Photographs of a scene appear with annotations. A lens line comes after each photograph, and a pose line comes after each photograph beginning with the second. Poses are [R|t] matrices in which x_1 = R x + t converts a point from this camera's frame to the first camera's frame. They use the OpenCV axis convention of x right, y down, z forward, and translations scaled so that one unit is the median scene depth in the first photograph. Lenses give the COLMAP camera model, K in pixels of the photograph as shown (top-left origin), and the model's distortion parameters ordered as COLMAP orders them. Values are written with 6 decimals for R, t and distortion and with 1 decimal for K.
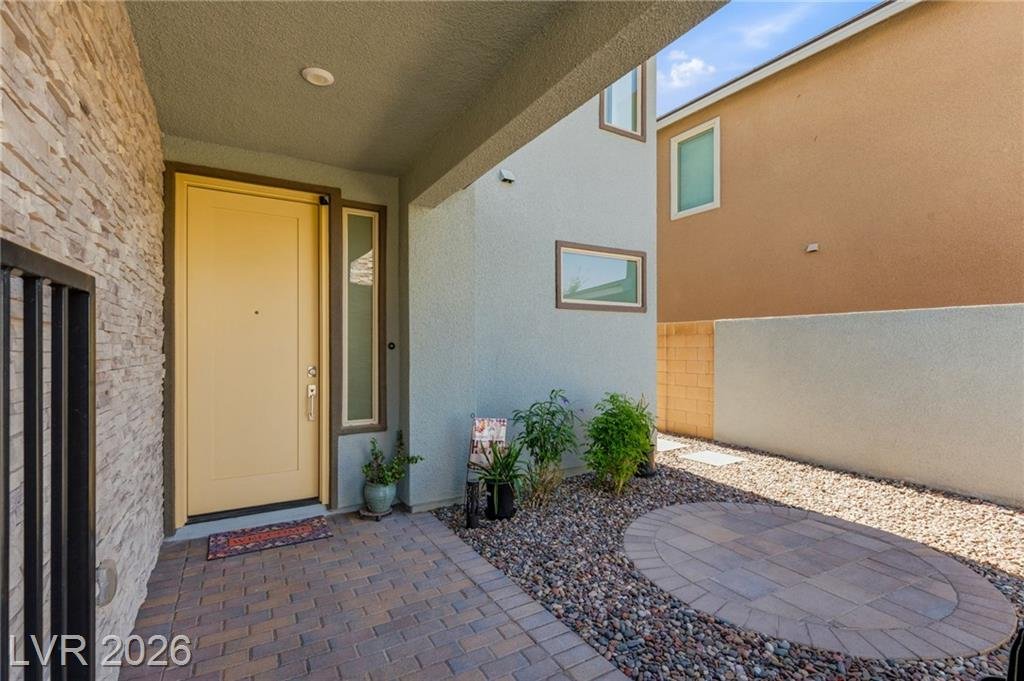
lens RADIAL K [[465.8, 0, 509.4], [0, 465.8, 349.0], [0, 0, 1]] dist [0.004068, -0.000644]
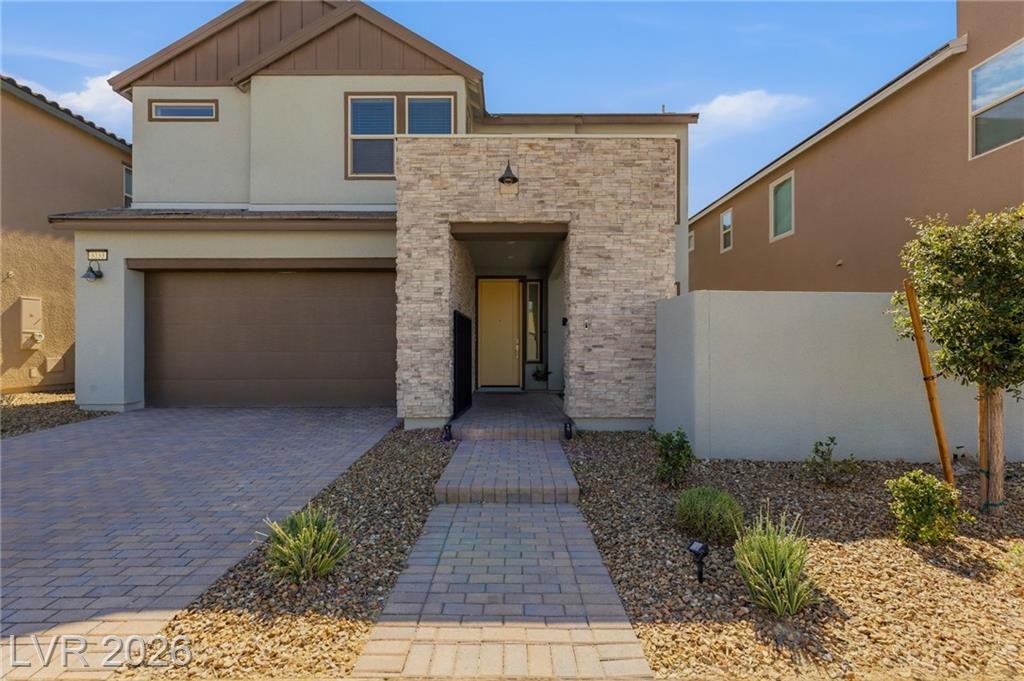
lens RADIAL K [[465.8, 0, 514.7], [0, 465.8, 341.0], [0, 0, 1]] dist [0.004068, -0.000644]
pose [[0.856253, -0.006653, -0.516514, 0.984432], [-0.000655, 0.999902, -0.013966, 0.084076], [0.516556, 0.012297, 0.856165, -1.374962]]
